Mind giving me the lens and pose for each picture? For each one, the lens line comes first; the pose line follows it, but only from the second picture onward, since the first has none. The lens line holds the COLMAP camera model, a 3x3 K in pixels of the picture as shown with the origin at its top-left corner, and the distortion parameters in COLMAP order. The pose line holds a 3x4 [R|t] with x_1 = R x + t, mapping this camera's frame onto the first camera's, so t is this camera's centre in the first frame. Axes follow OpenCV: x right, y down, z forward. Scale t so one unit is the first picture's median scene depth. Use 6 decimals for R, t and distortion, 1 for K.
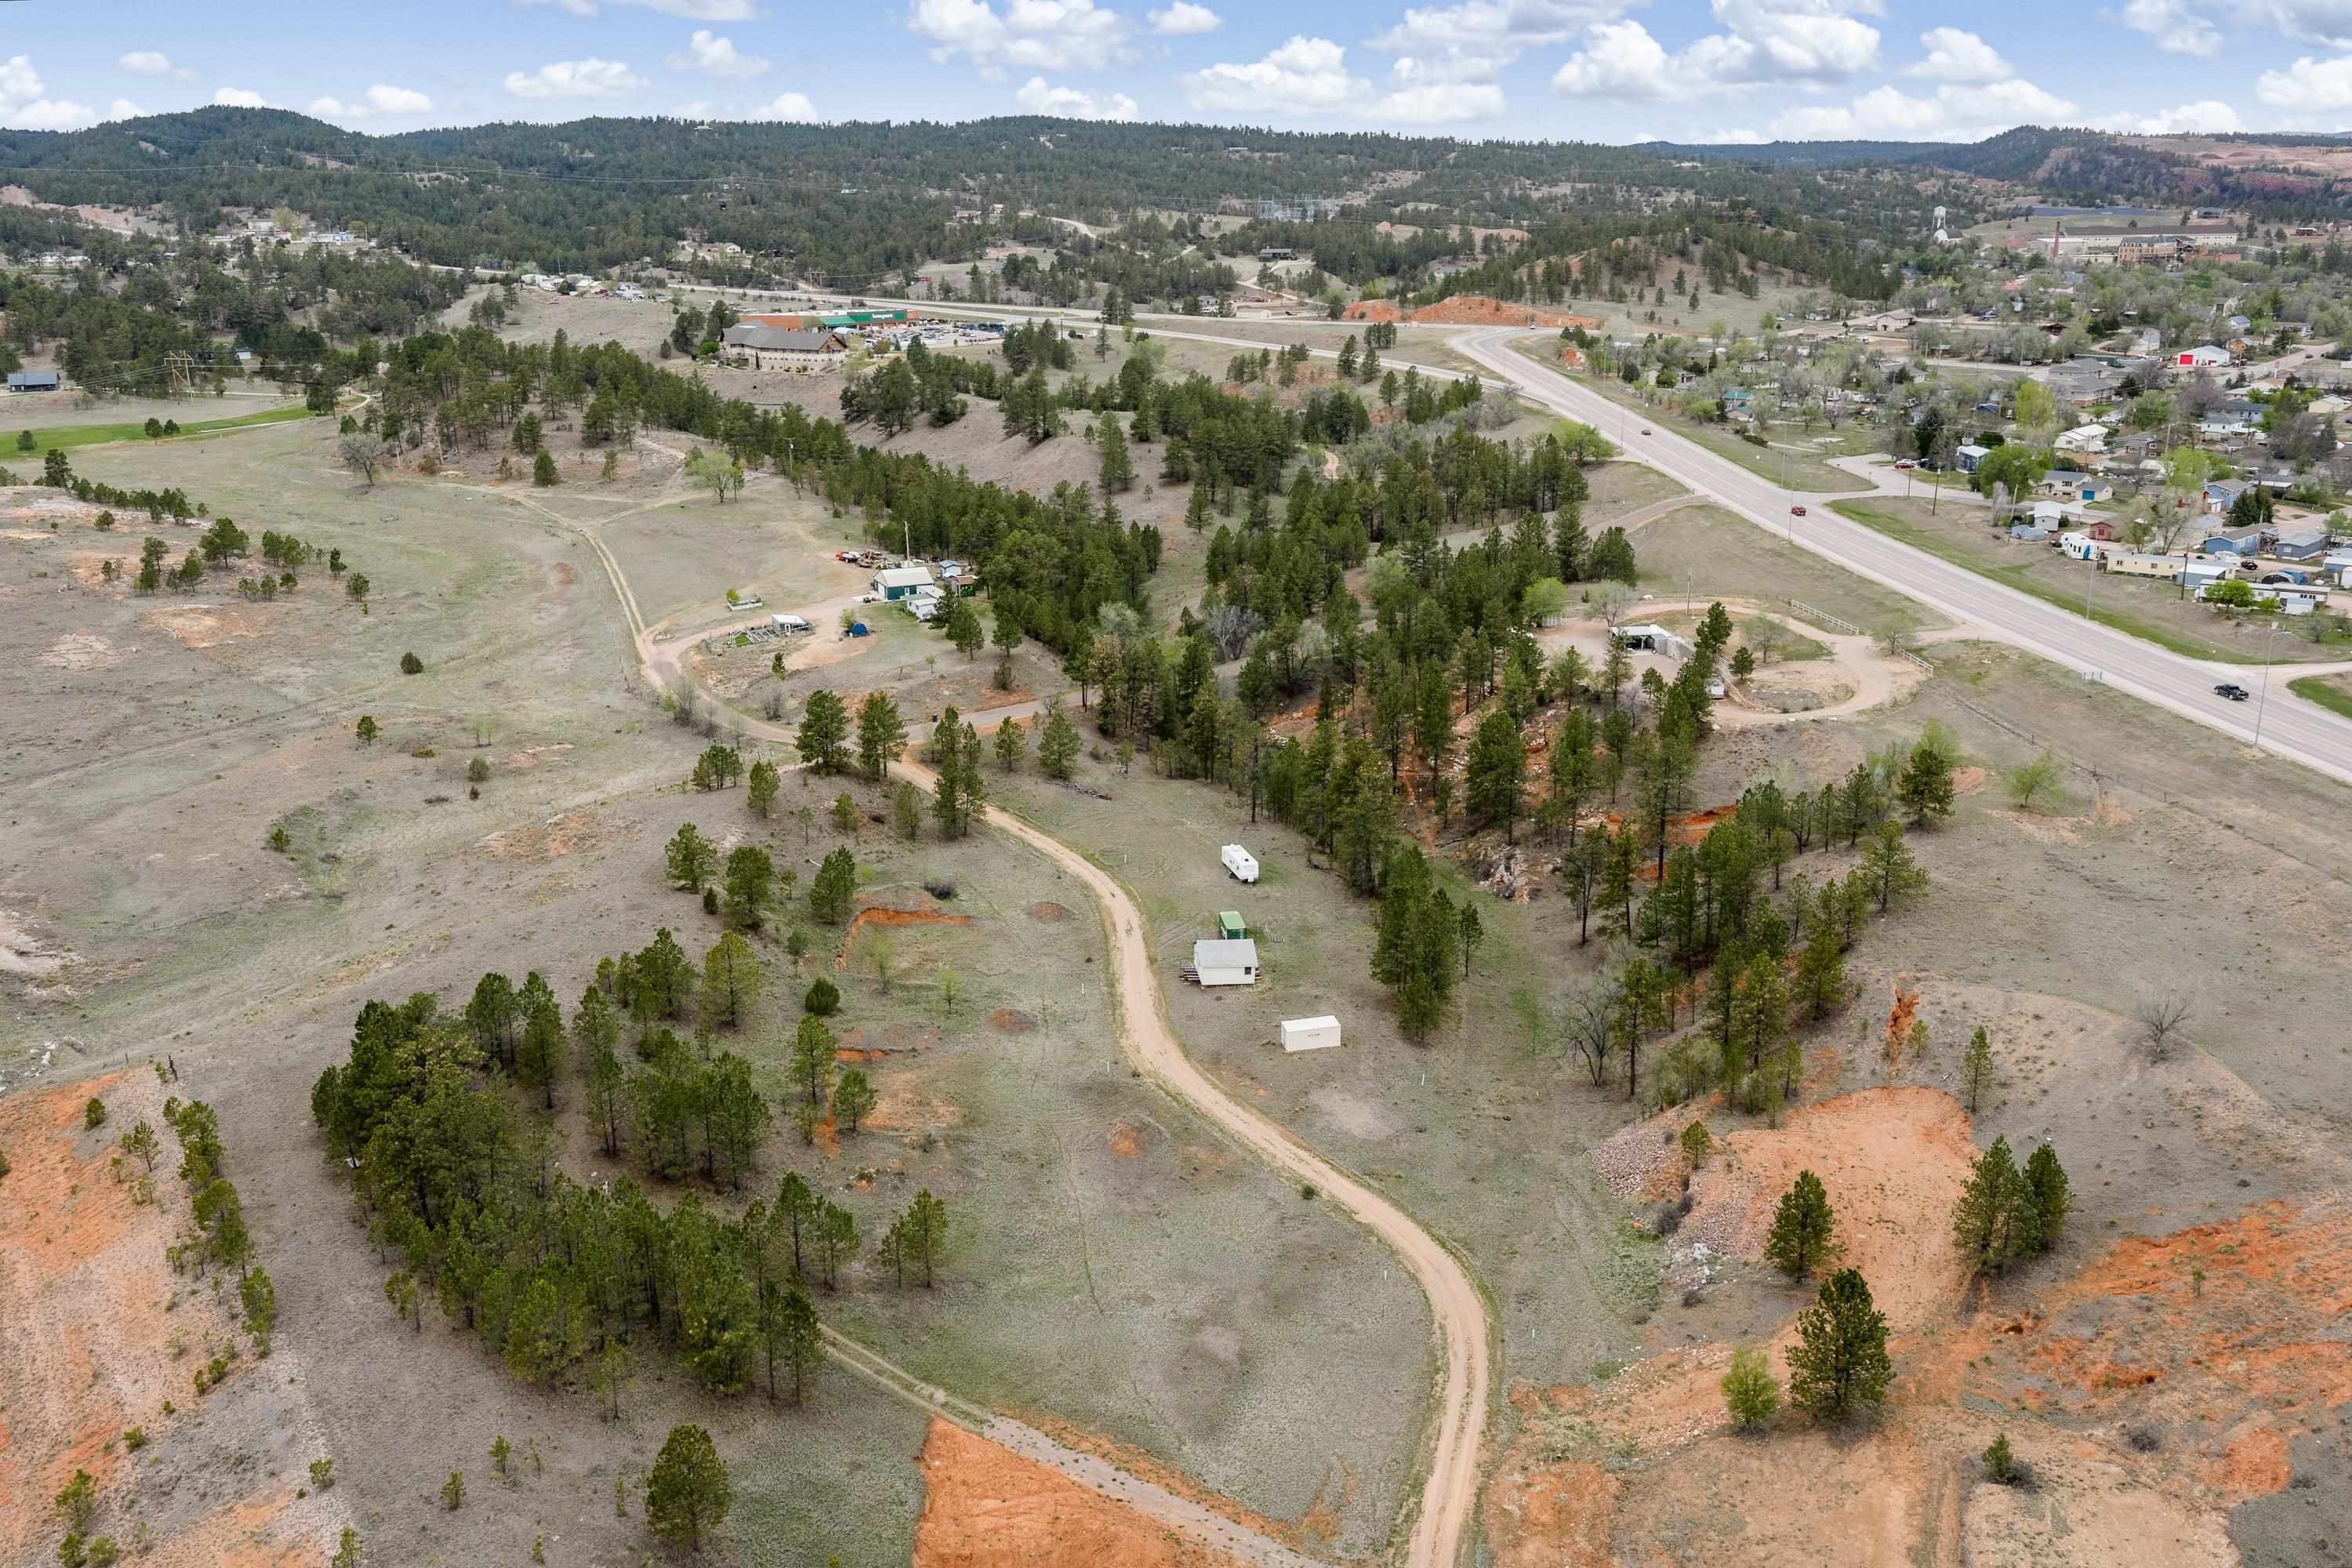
lens RADIAL K [[1974.3, 0, 1185.7], [0, 1974.3, 785.4], [0, 0, 1]] dist [0.008466, -0.013715]
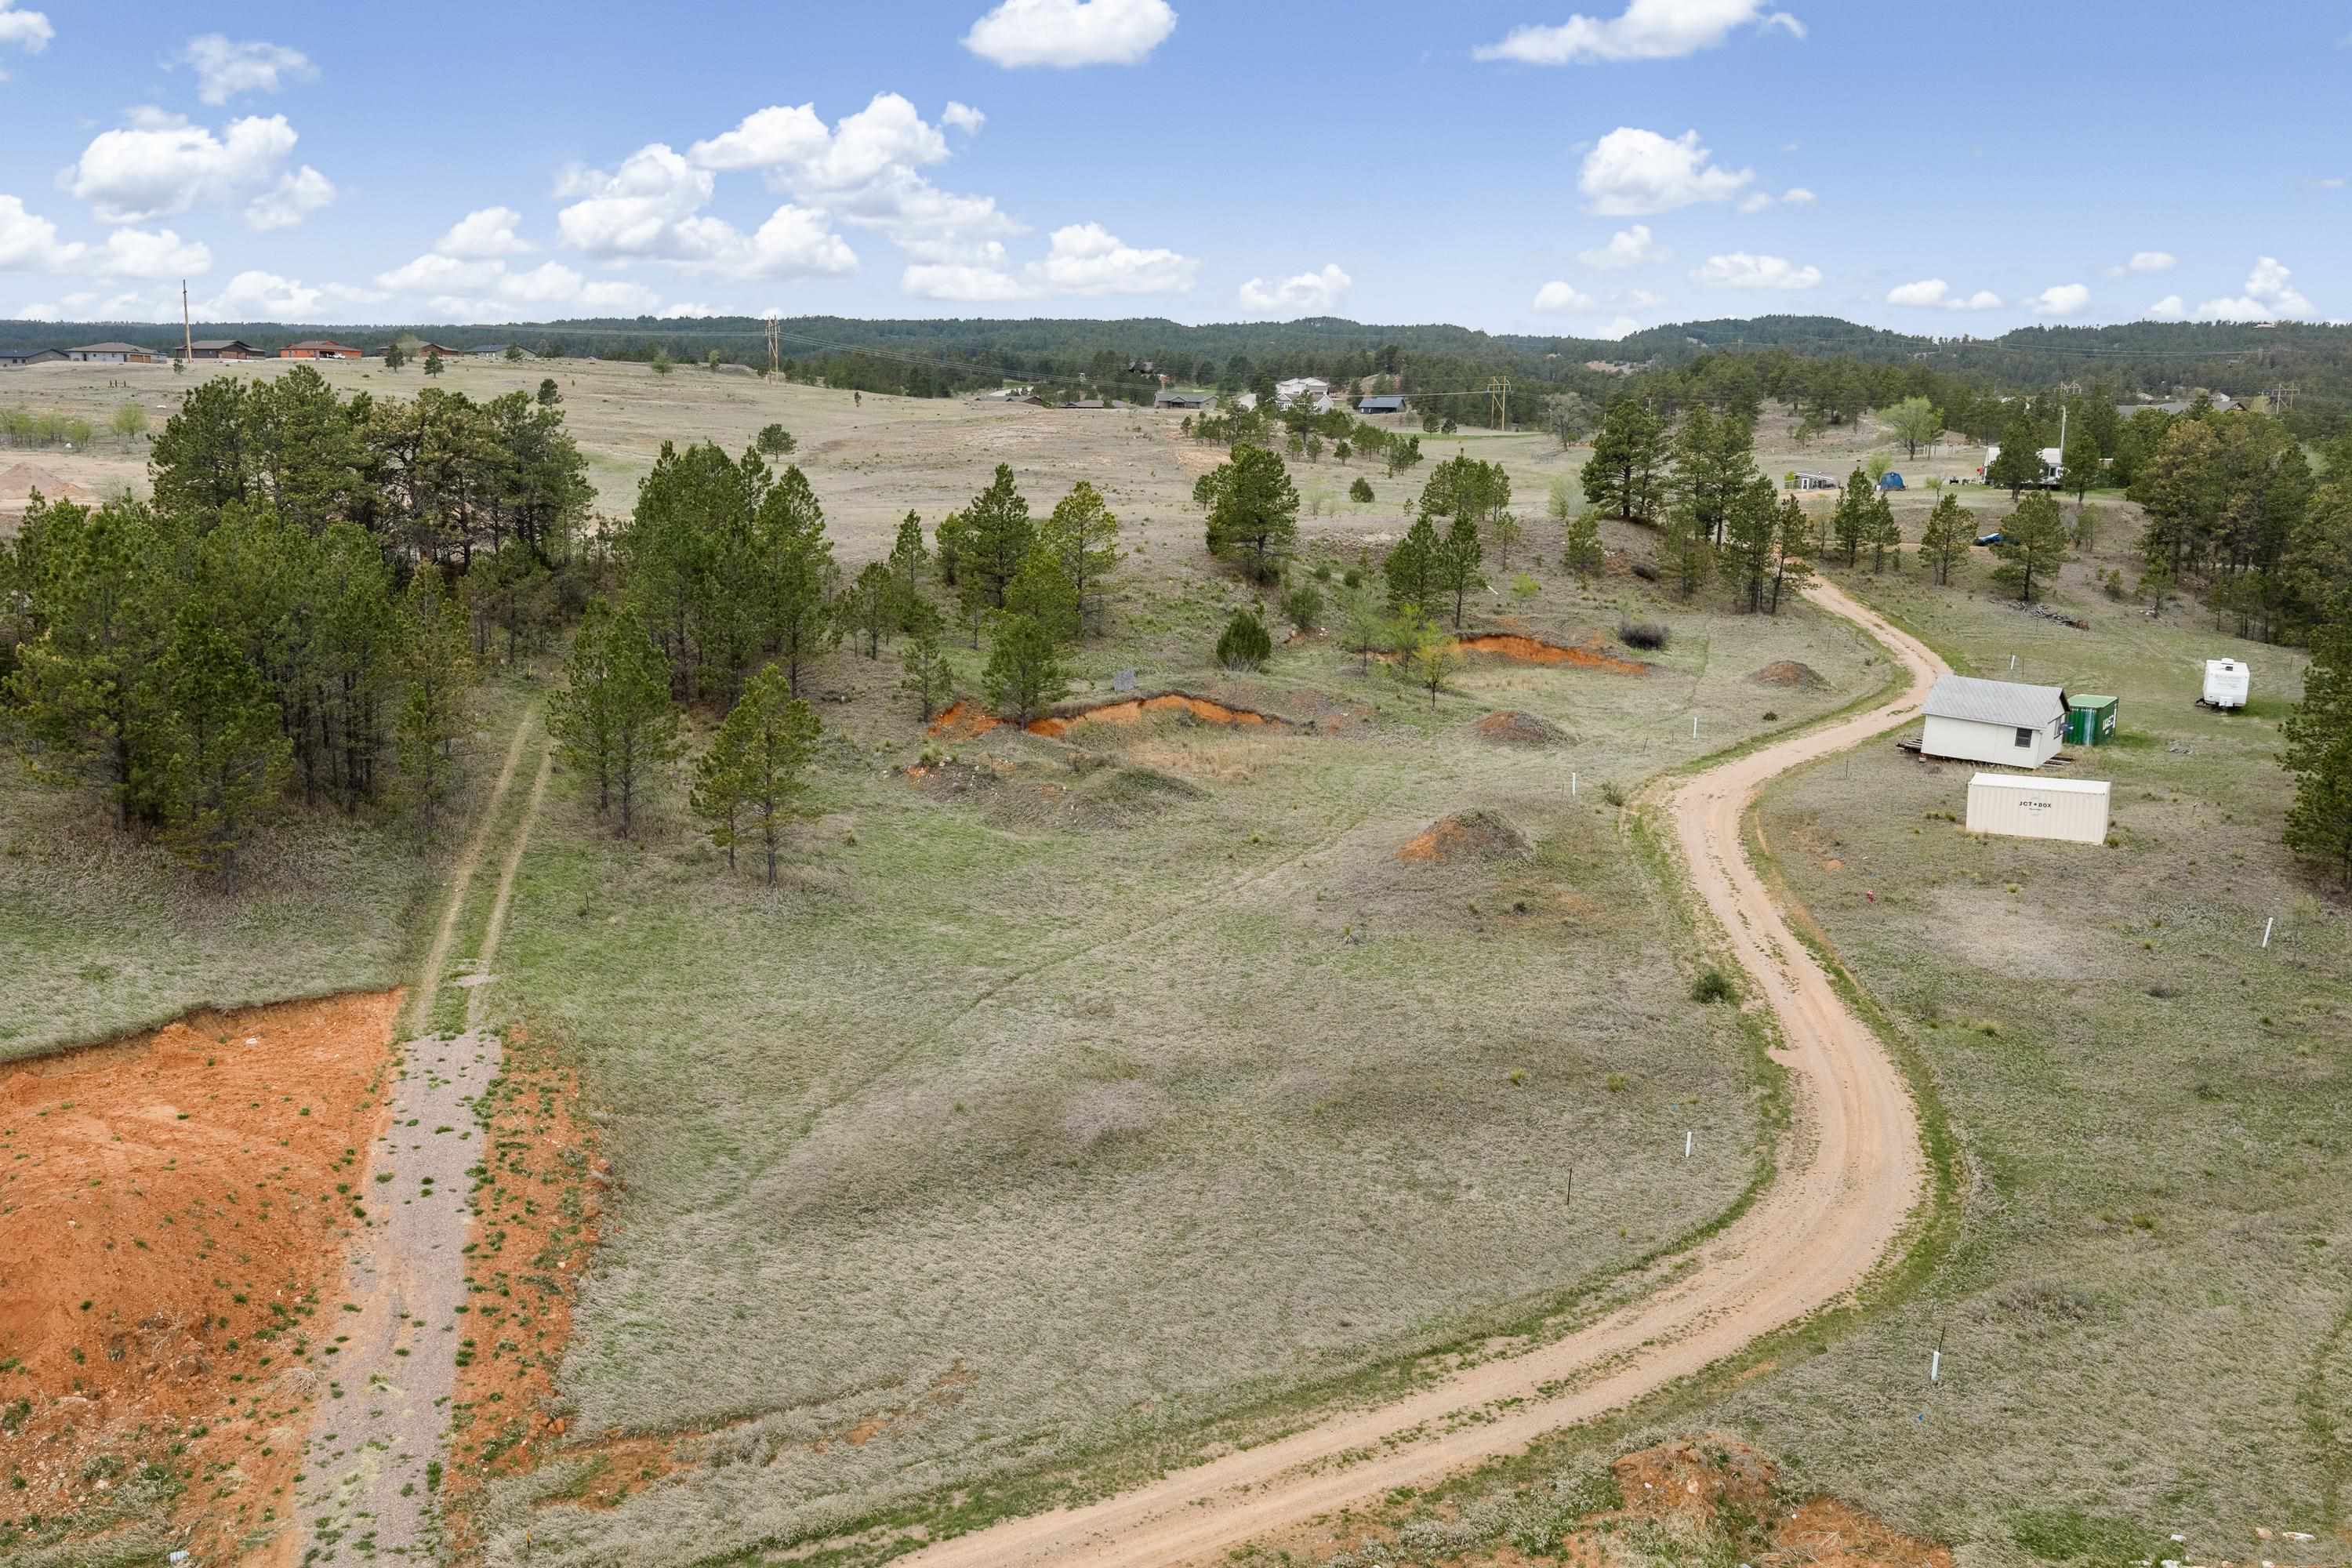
lens RADIAL K [[1974.3, 0, 1185.7], [0, 1974.3, 785.4], [0, 0, 1]] dist [0.008466, -0.013715]
pose [[0.741333, 0.140267, -0.656316, 0.238888], [-0.215726, 0.975822, -0.035120, 0.200306], [0.635521, 0.167620, 0.753669, 0.612825]]
